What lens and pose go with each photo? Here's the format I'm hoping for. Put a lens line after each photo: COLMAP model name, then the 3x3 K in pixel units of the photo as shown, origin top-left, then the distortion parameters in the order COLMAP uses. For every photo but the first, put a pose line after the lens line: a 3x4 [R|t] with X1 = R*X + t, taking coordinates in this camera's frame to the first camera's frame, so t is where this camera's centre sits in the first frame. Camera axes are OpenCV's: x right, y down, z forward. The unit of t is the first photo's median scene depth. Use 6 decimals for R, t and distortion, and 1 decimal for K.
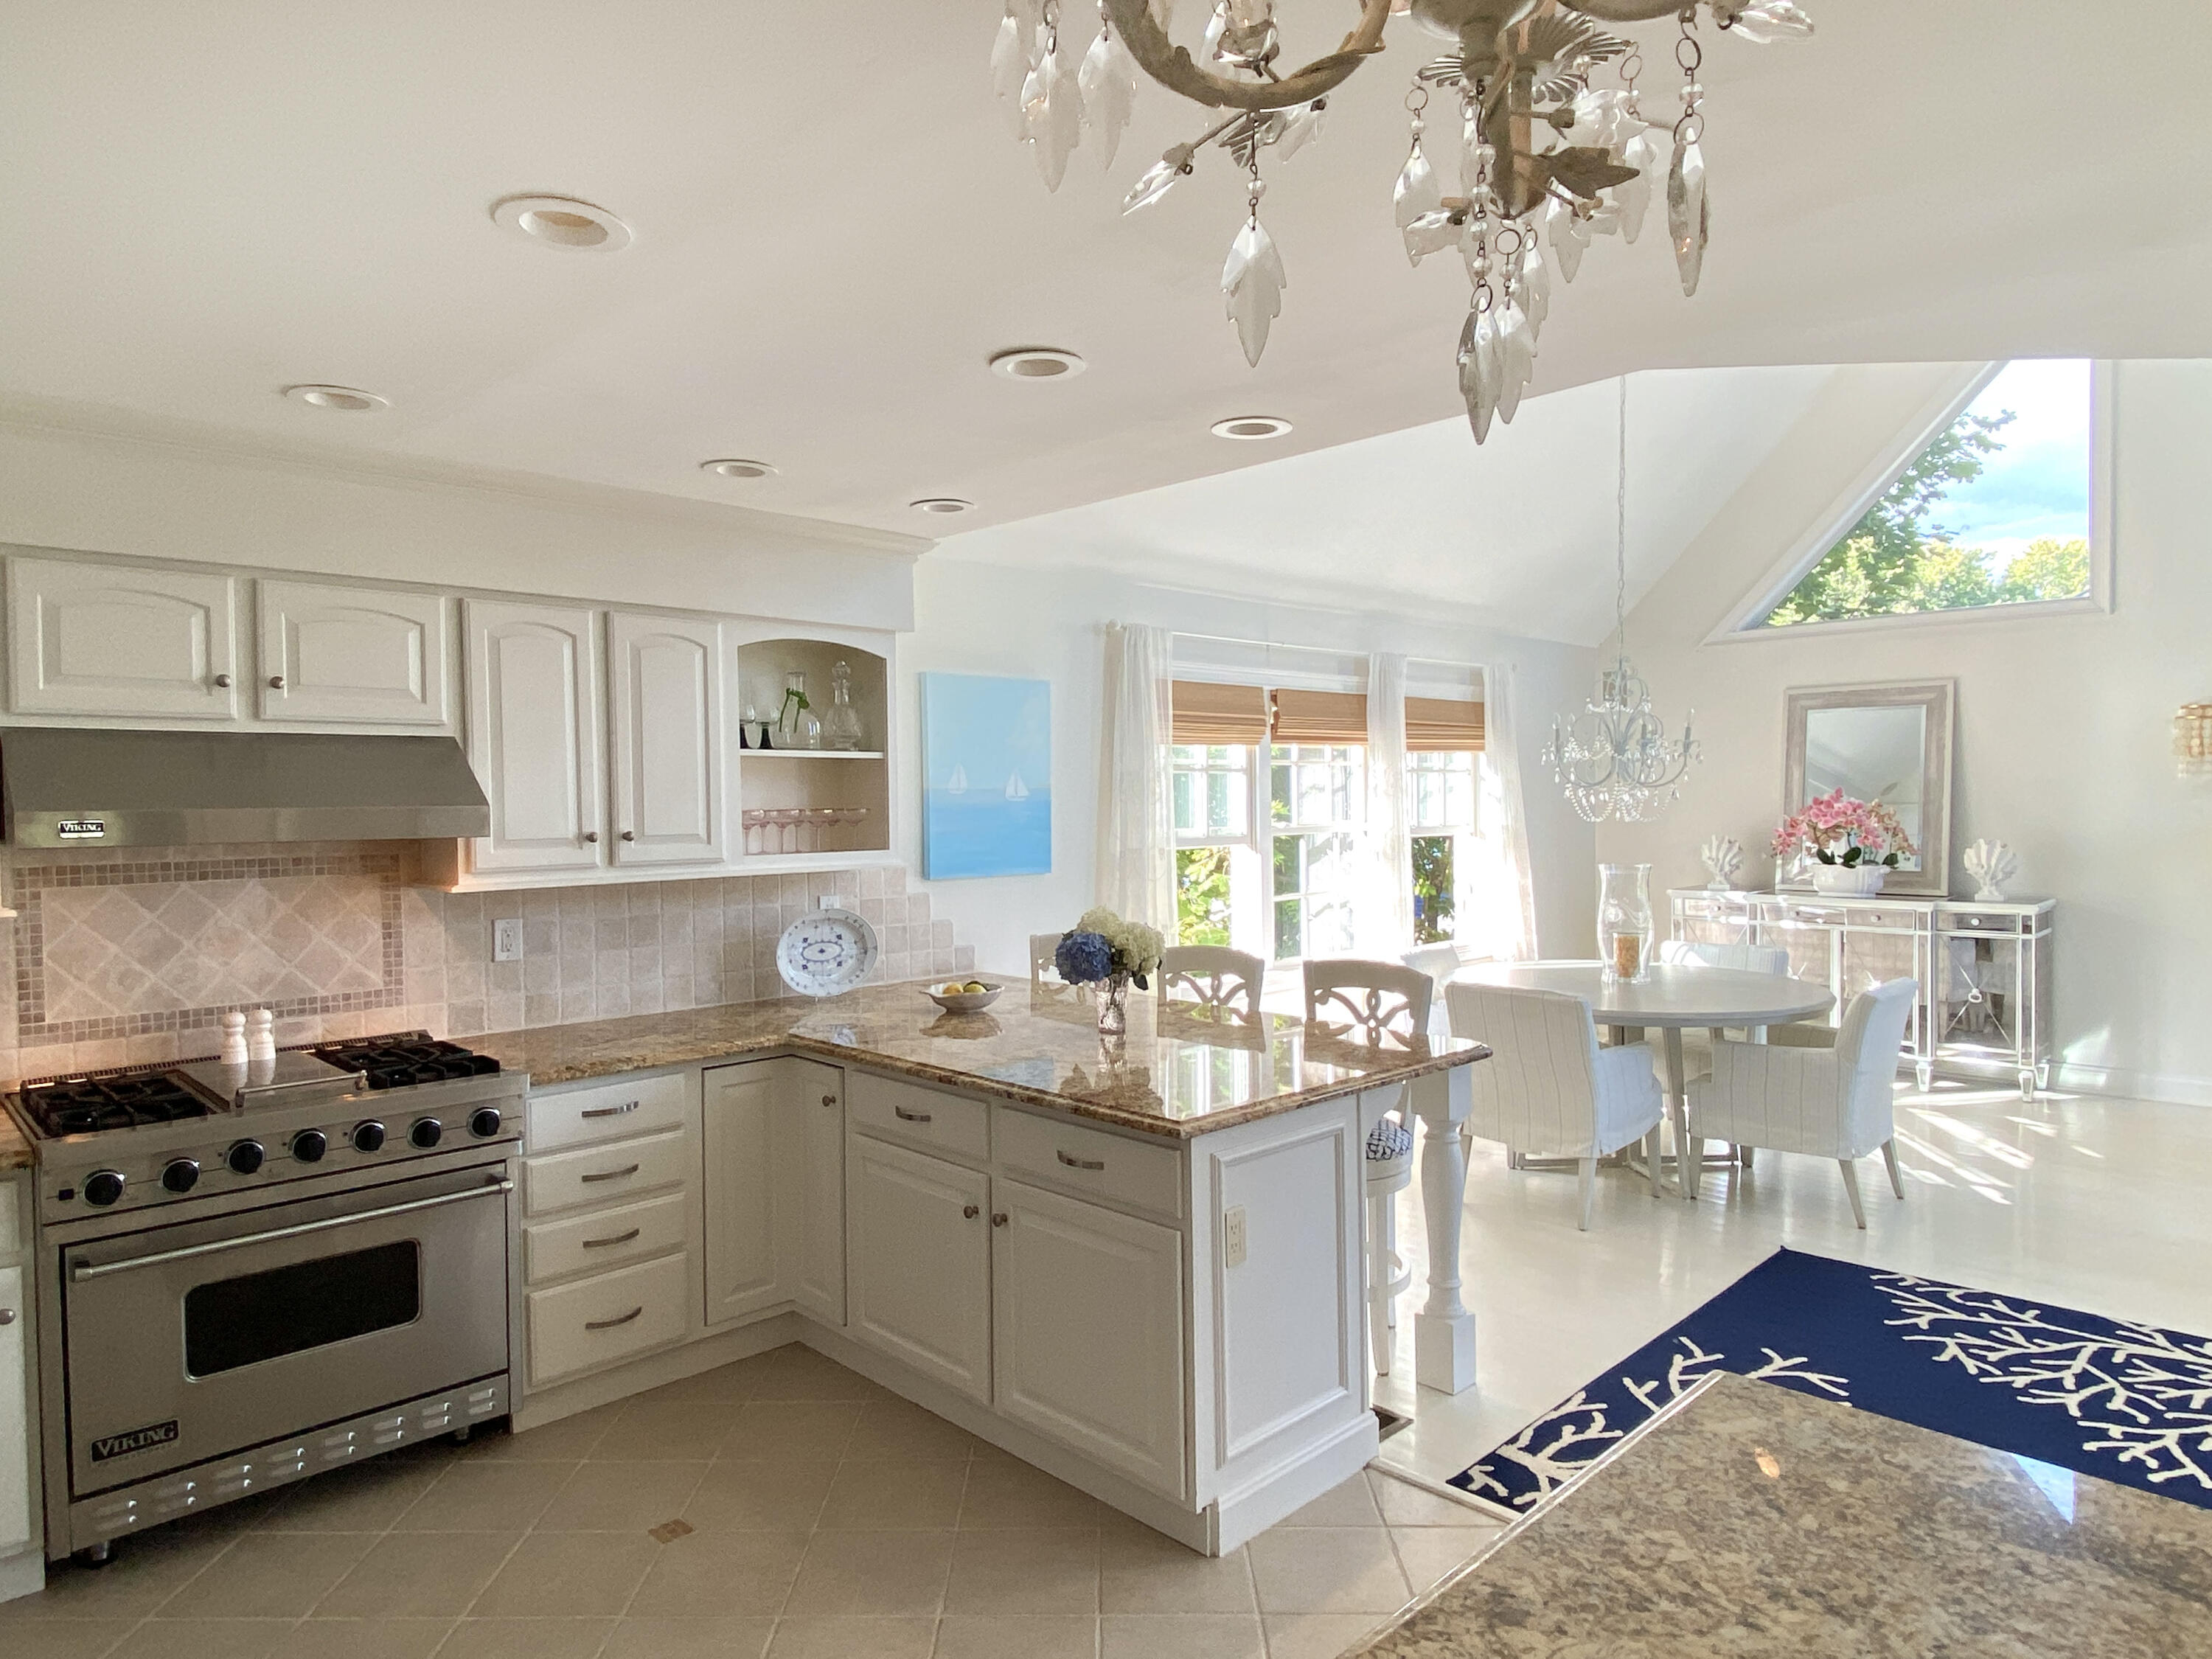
lens RADIAL K [[1318.5, 0, 1104.4], [0, 1318.5, 823.6], [0, 0, 1]] dist [-0.003997, 0.001154]
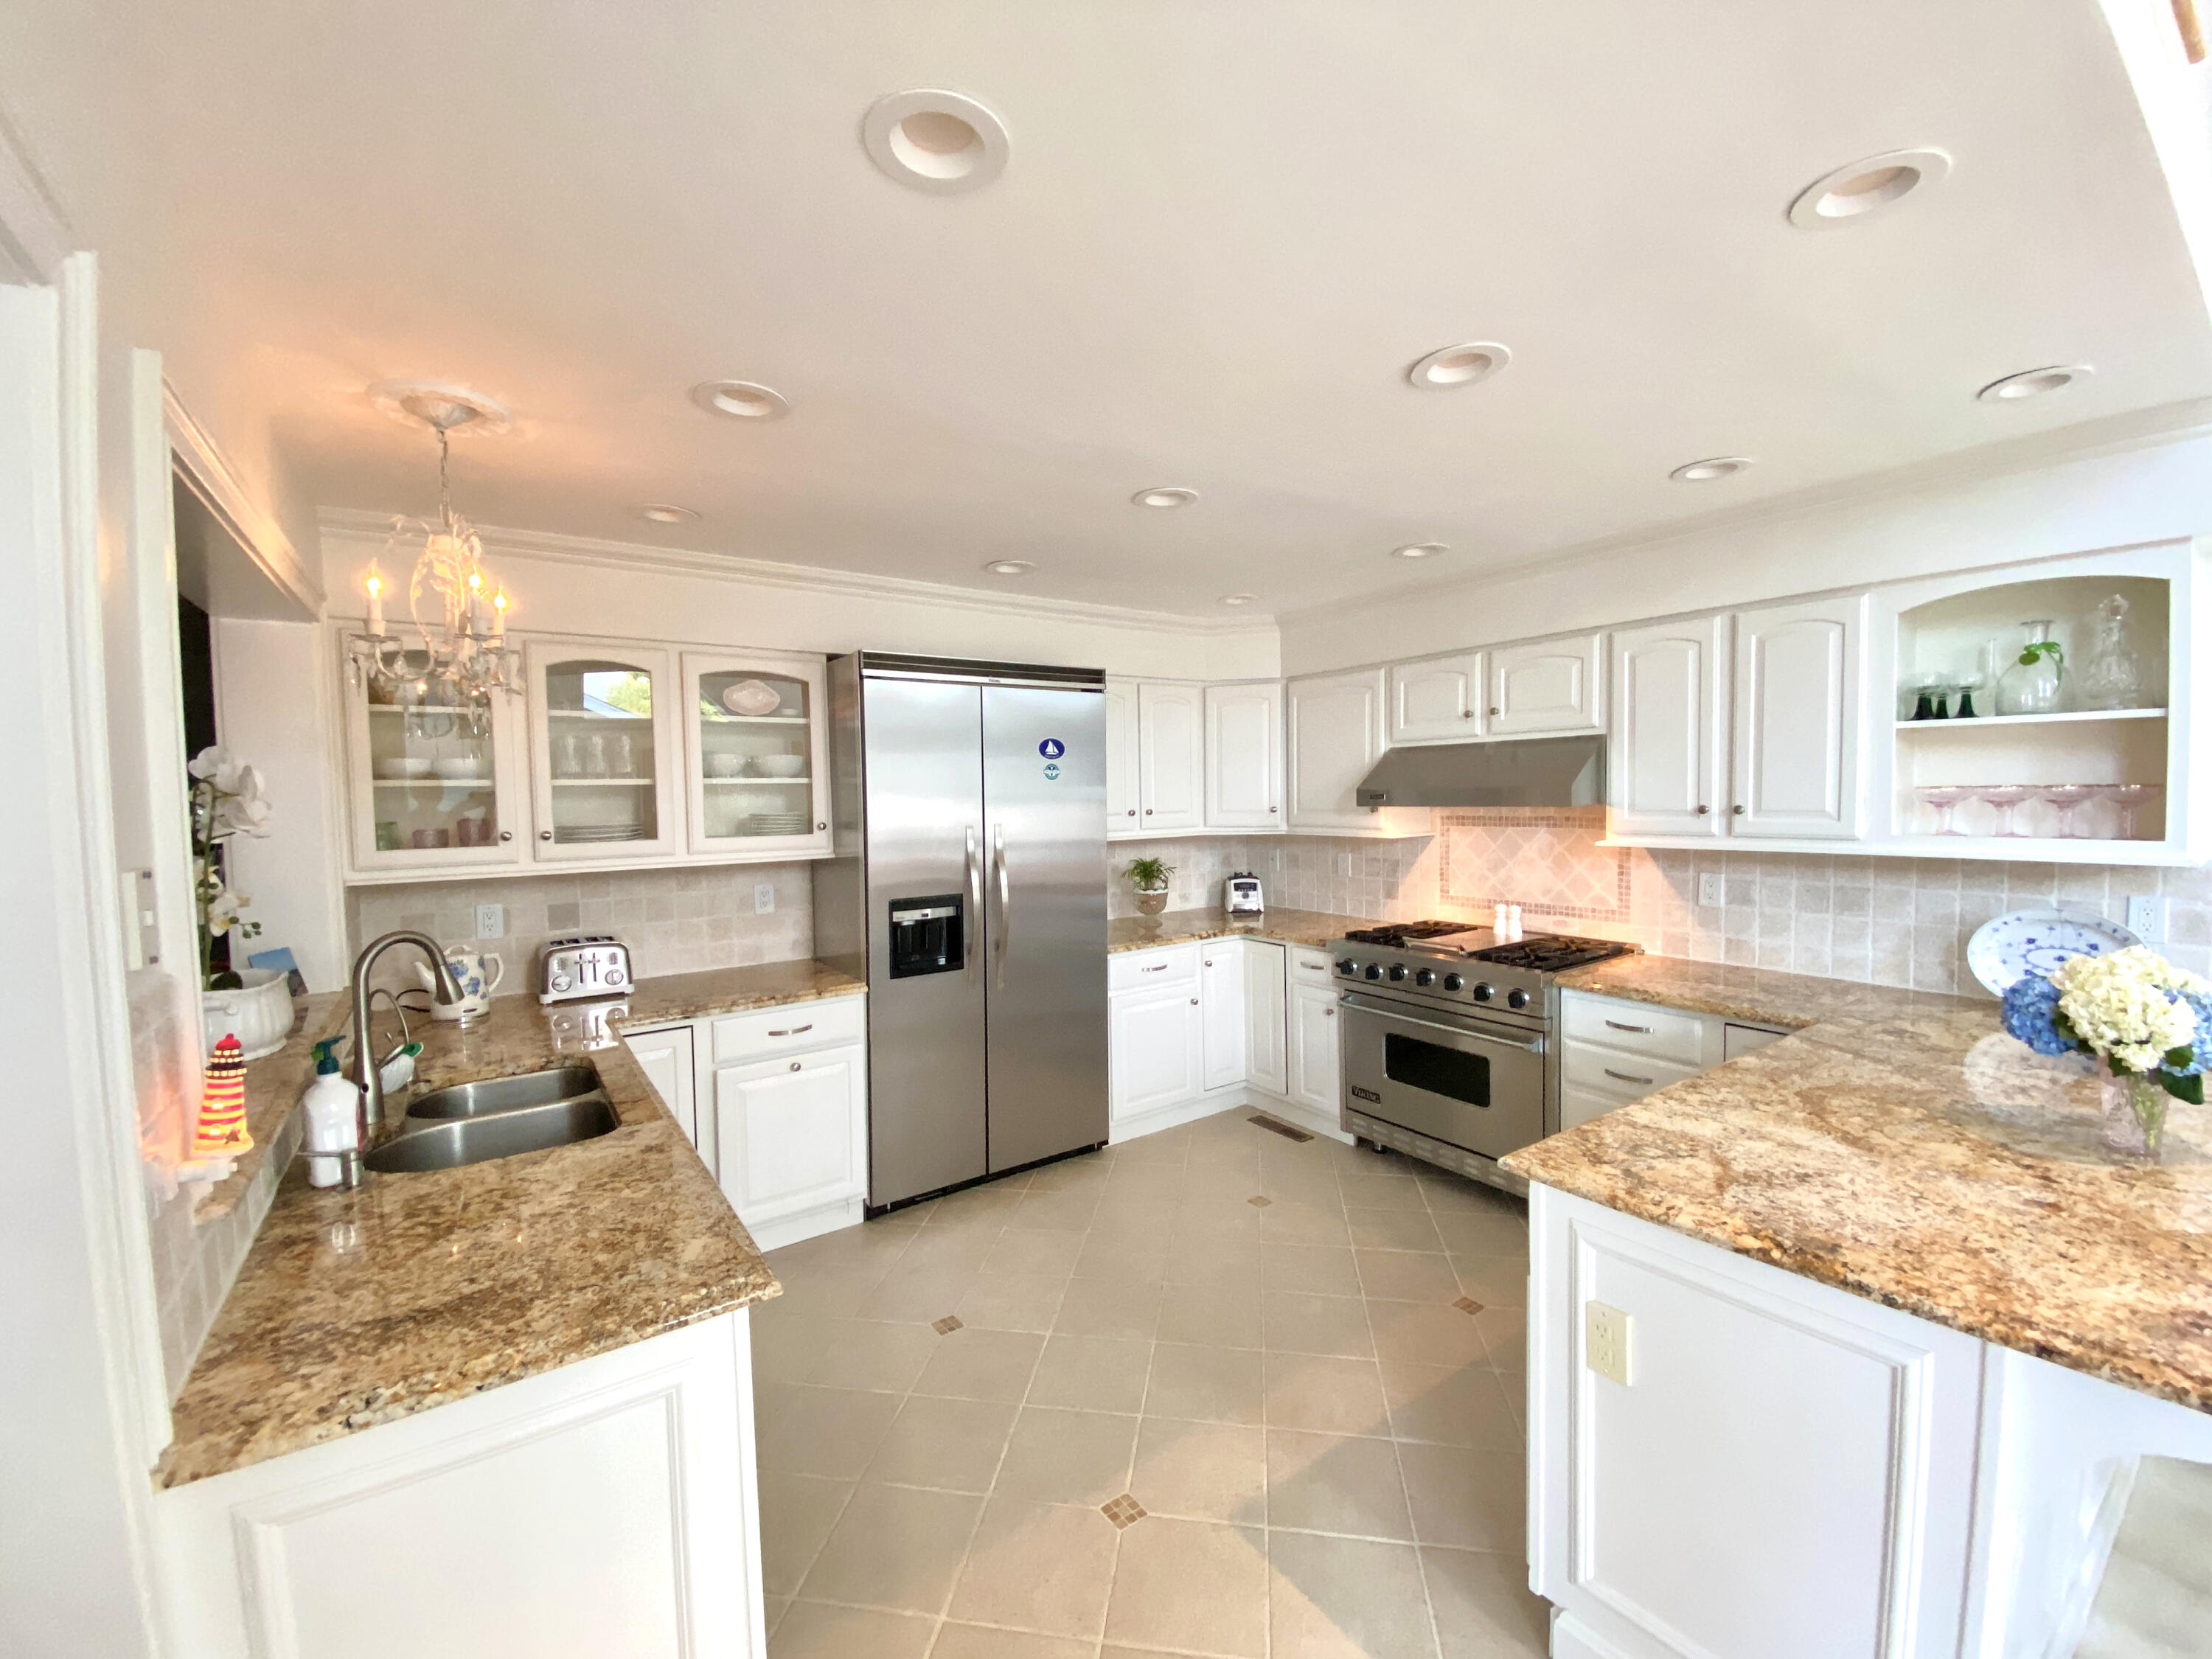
lens RADIAL K [[895.0, 0, 1104.3], [0, 895.0, 839.5], [0, 0, 1]] dist [0.020700, -0.000152]
pose [[-0.148175, 0.069550, -0.986513, 0.528574], [0.002905, 0.997550, 0.069892, -0.023070], [0.988957, 0.007491, -0.148014, 0.616916]]
